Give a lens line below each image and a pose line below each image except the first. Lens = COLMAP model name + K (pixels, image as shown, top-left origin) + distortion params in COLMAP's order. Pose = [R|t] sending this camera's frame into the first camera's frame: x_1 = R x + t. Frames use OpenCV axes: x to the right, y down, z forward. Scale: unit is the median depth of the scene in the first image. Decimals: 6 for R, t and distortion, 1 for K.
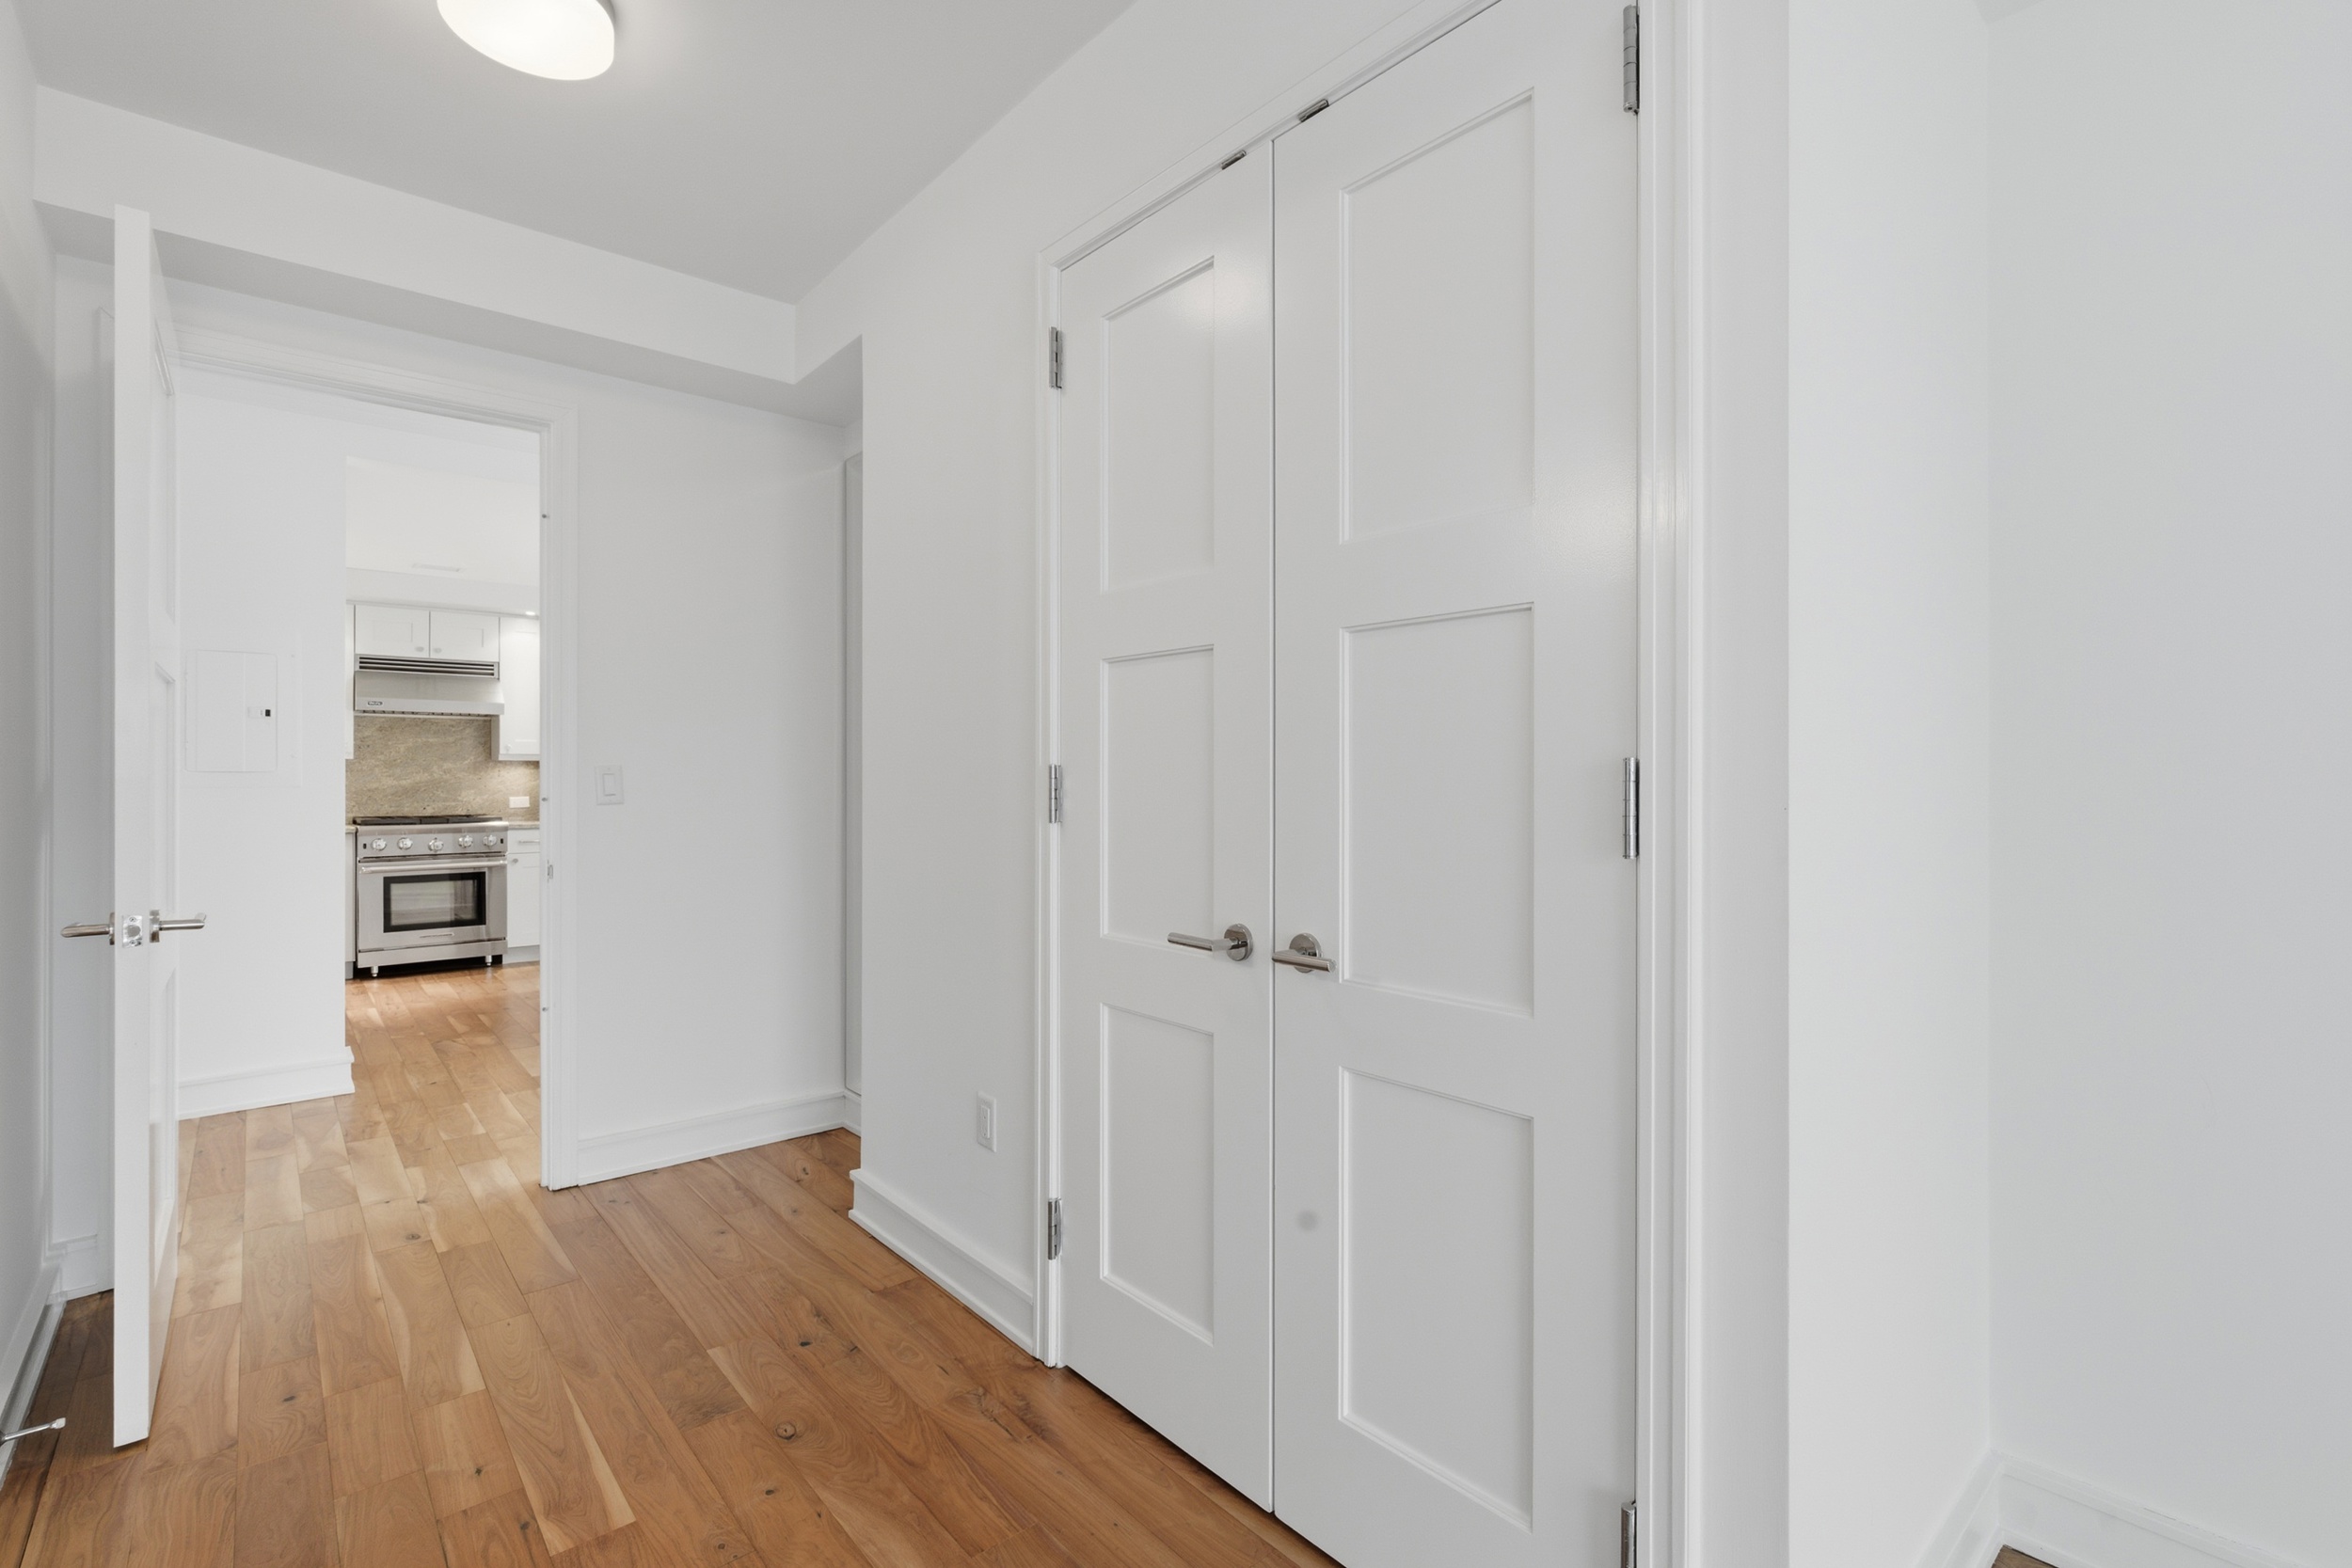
lens RADIAL K [[1061.3, 0, 1191.9], [0, 1061.3, 788.5], [0, 0, 1]] dist [-0.000309, -0.000207]
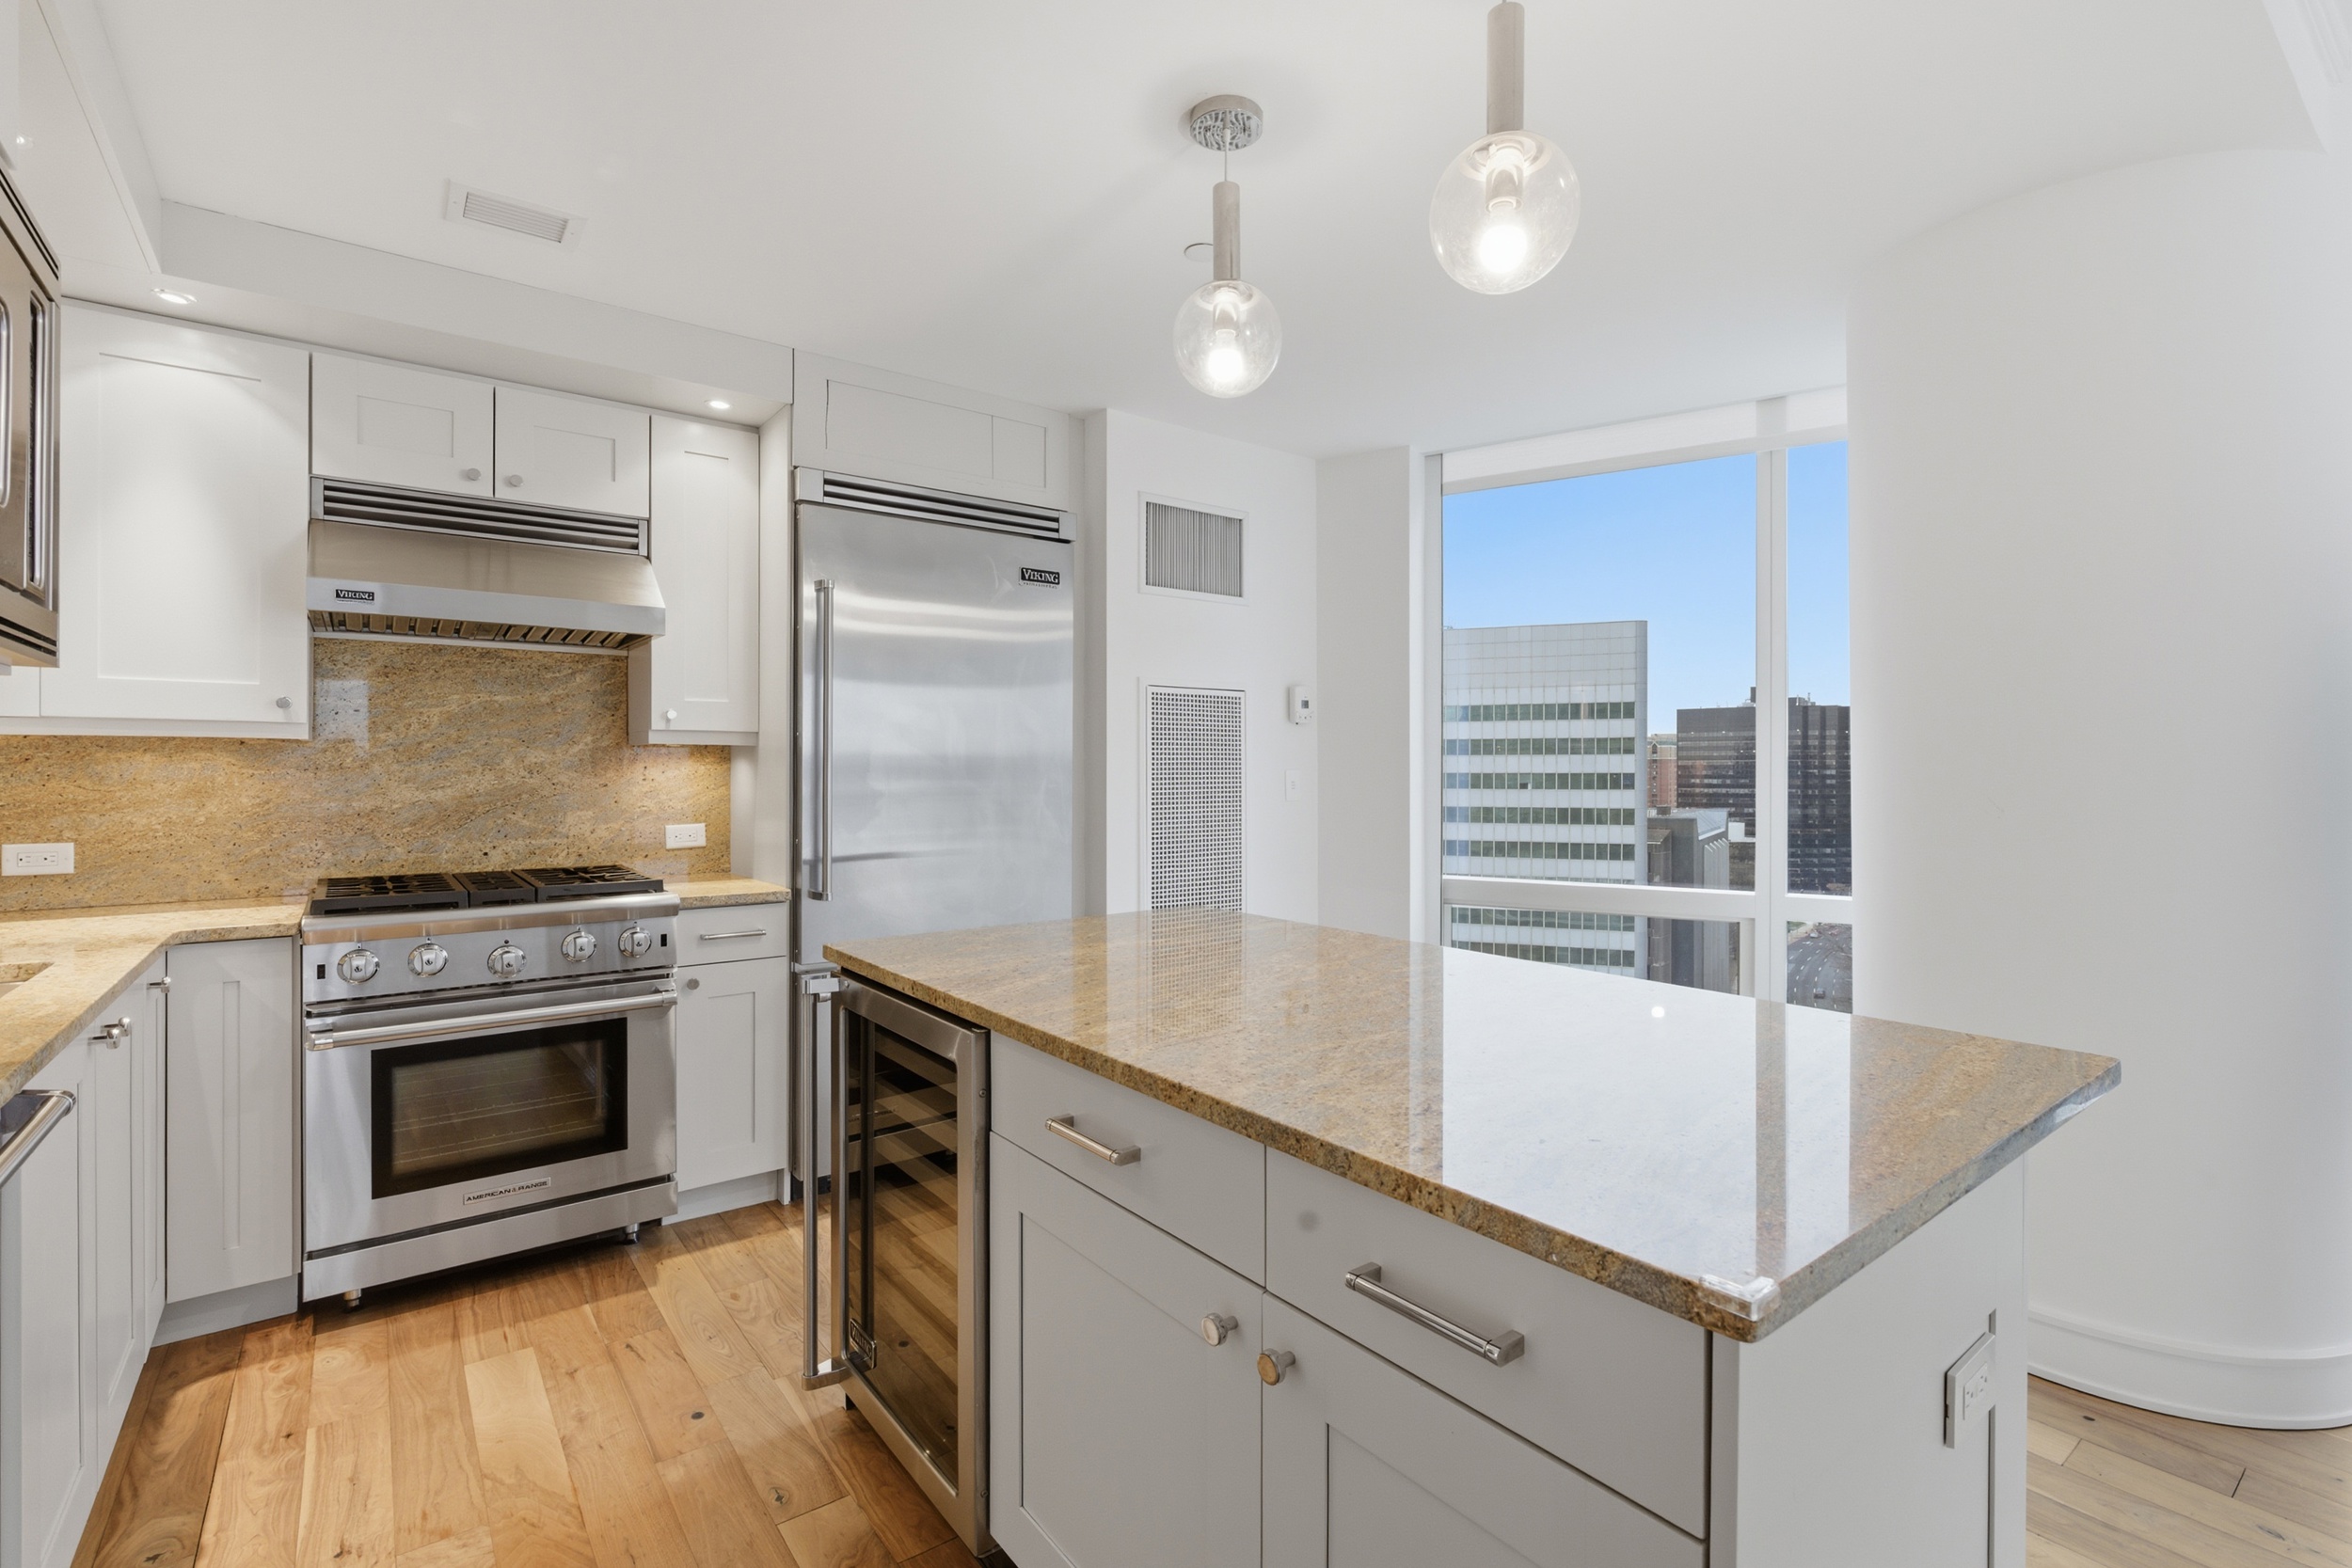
lens RADIAL K [[1061.3, 0, 1176.9], [0, 1061.3, 775.0], [0, 0, 1]] dist [-0.000309, -0.000207]
pose [[0.997519, -0.004423, -0.070252, -0.442440], [0.003850, 0.999958, -0.008290, -0.009898], [0.070286, 0.007999, 0.997495, 0.633016]]
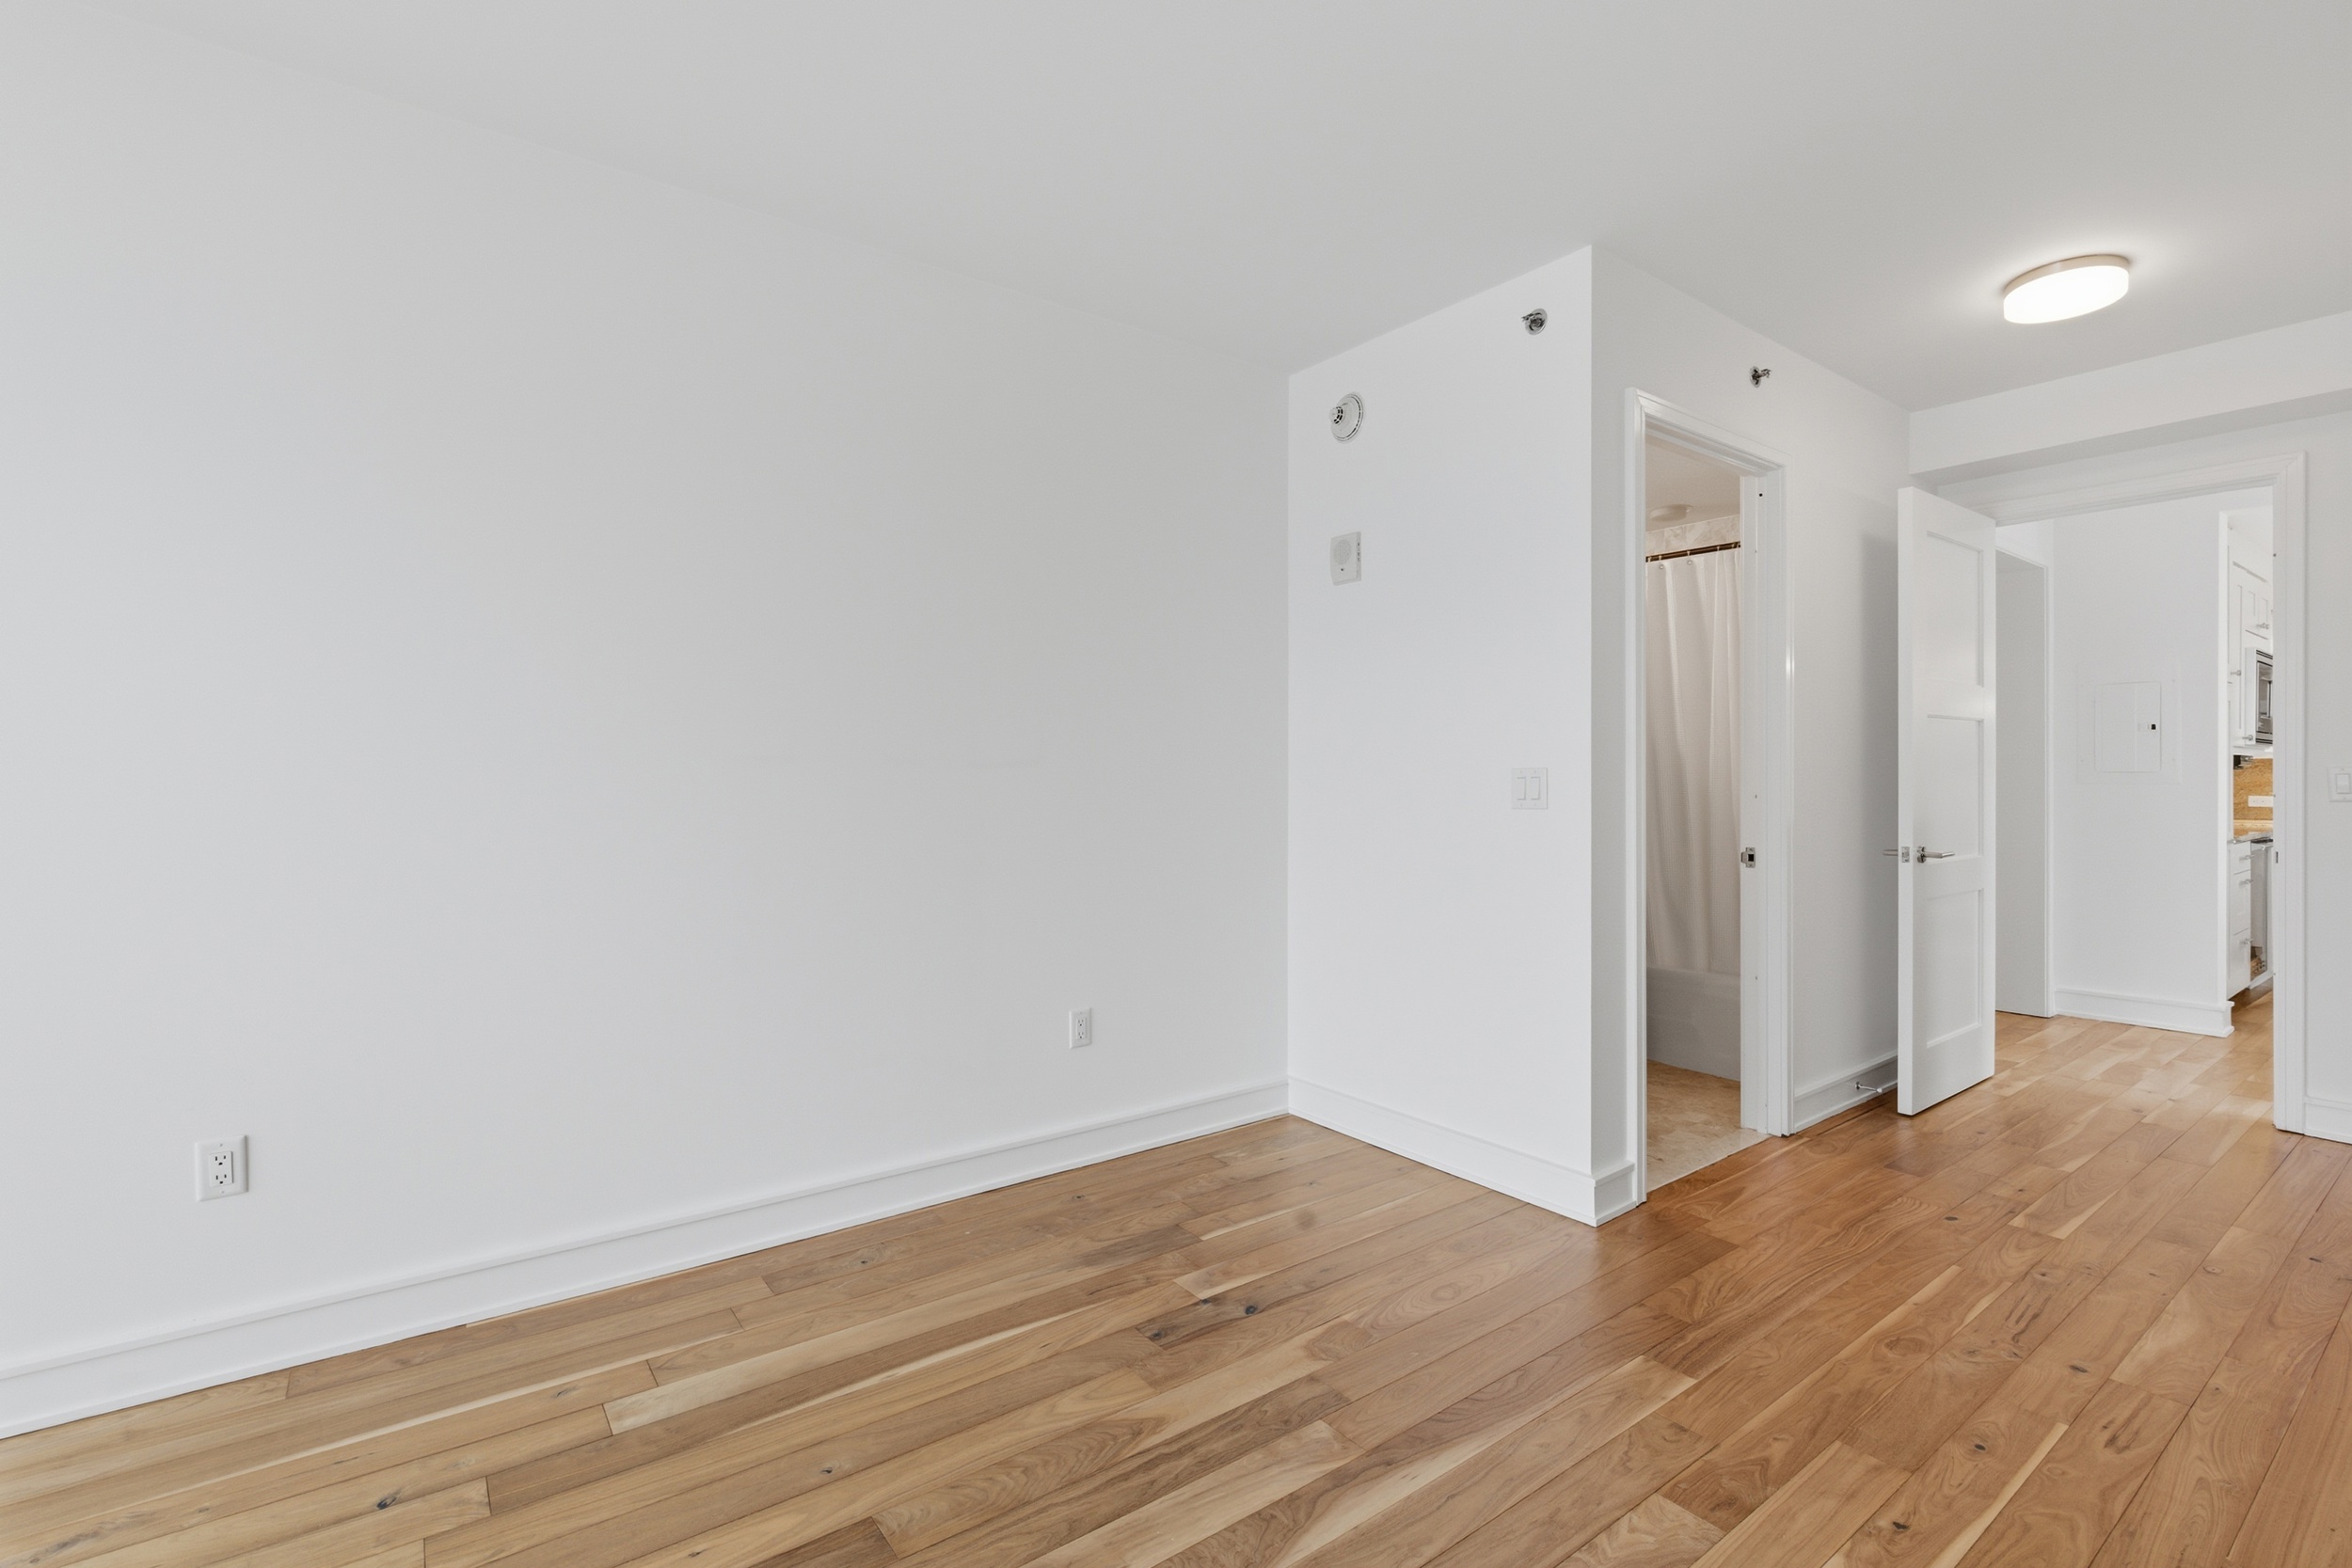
lens RADIAL K [[1061.3, 0, 1180.0], [0, 1061.3, 777.3], [0, 0, 1]] dist [-0.000309, -0.000207]
pose [[-0.079460, 0.001295, -0.996837, 0.316708], [-0.009475, 0.999953, 0.002054, -0.000350], [0.996793, 0.009608, -0.079444, -0.057312]]
